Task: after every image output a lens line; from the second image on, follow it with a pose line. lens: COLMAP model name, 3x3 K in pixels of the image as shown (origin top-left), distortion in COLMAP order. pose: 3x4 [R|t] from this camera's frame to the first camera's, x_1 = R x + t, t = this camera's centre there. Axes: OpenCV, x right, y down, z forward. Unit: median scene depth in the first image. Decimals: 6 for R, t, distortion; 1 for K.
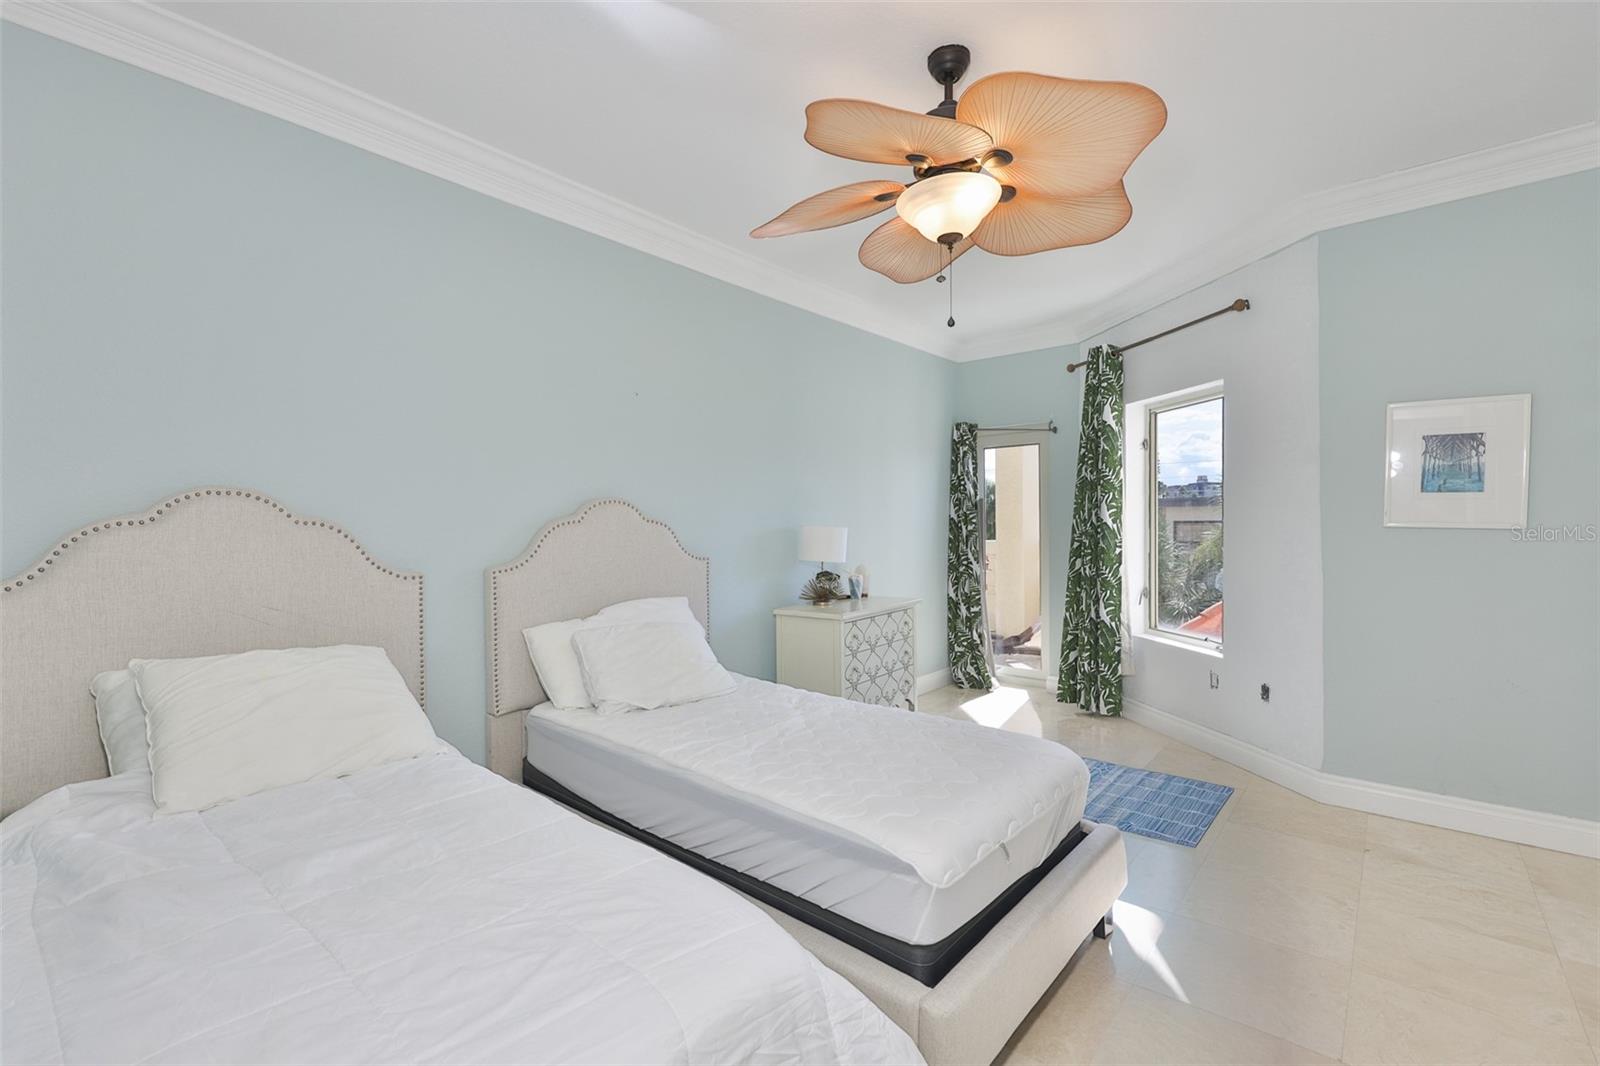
lens RADIAL K [[690.6, 0, 800.0], [0, 690.6, 533.0], [0, 0, 1]] dist [0.000055, -0.000013]
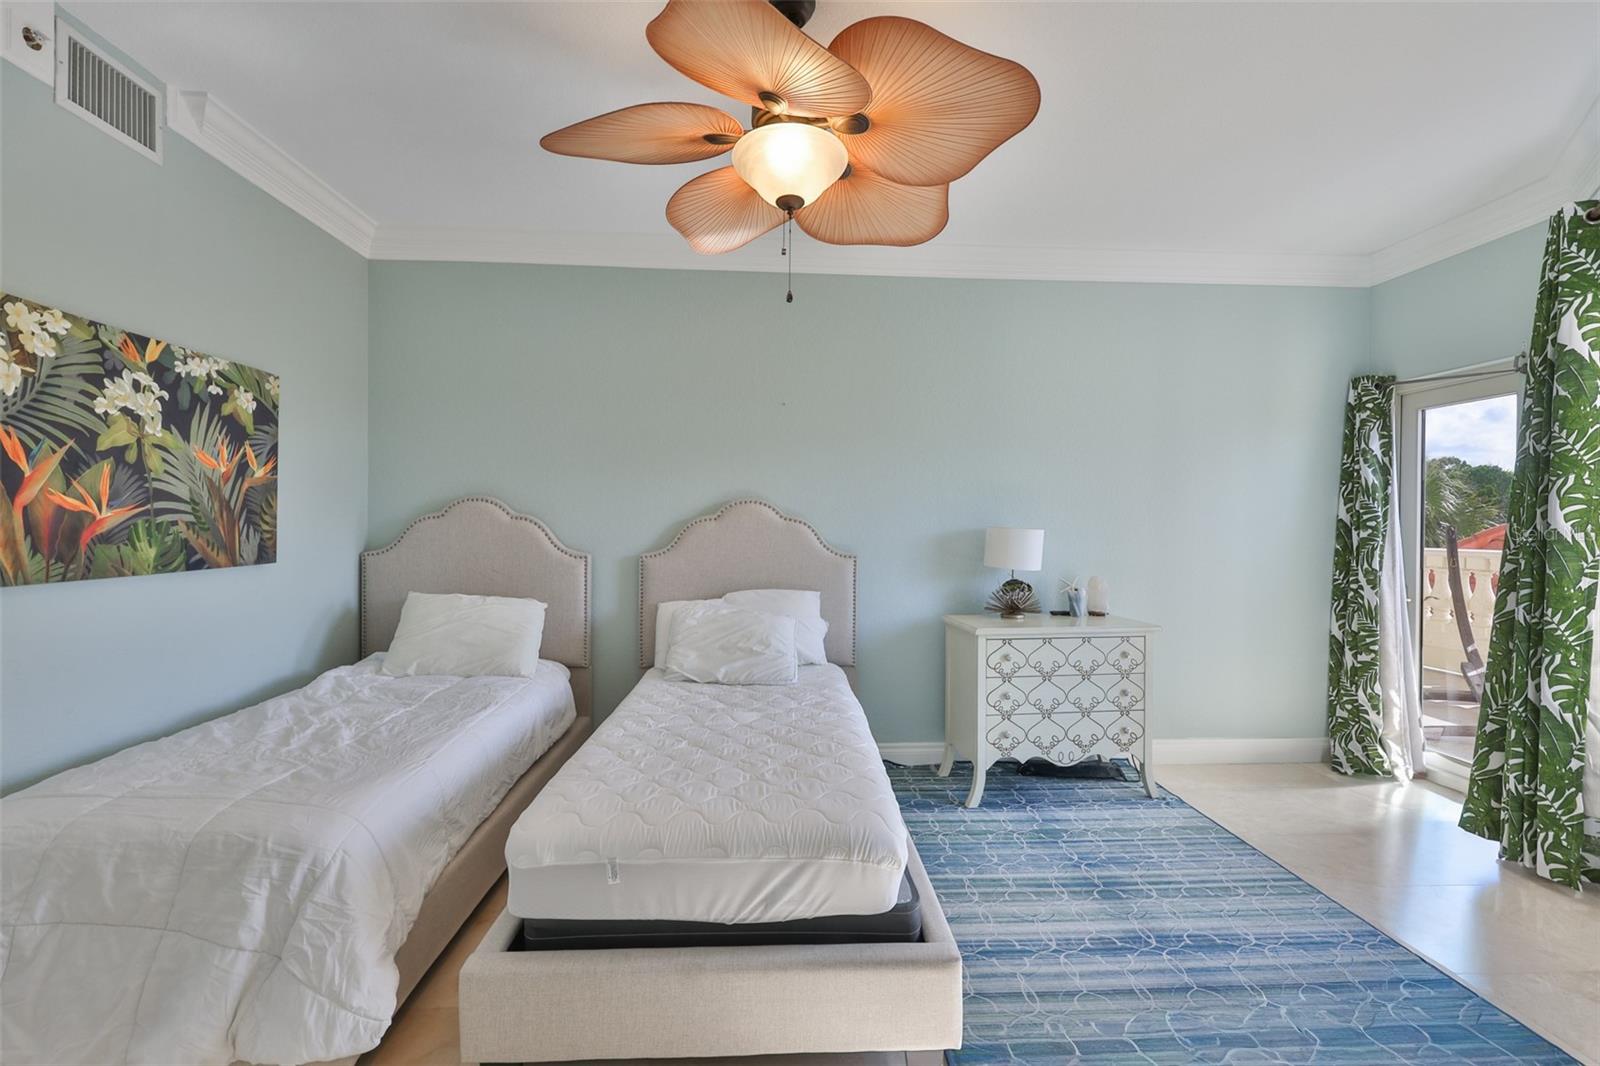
lens RADIAL K [[674.8, 0, 792.1], [0, 674.8, 533.3], [0, 0, 1]] dist [0.000486, -0.000017]
pose [[0.696418, 0.023380, -0.717256, 0.395809], [-0.021269, 0.999703, 0.011935, -0.005734], [0.717321, 0.006943, 0.696708, 0.187111]]
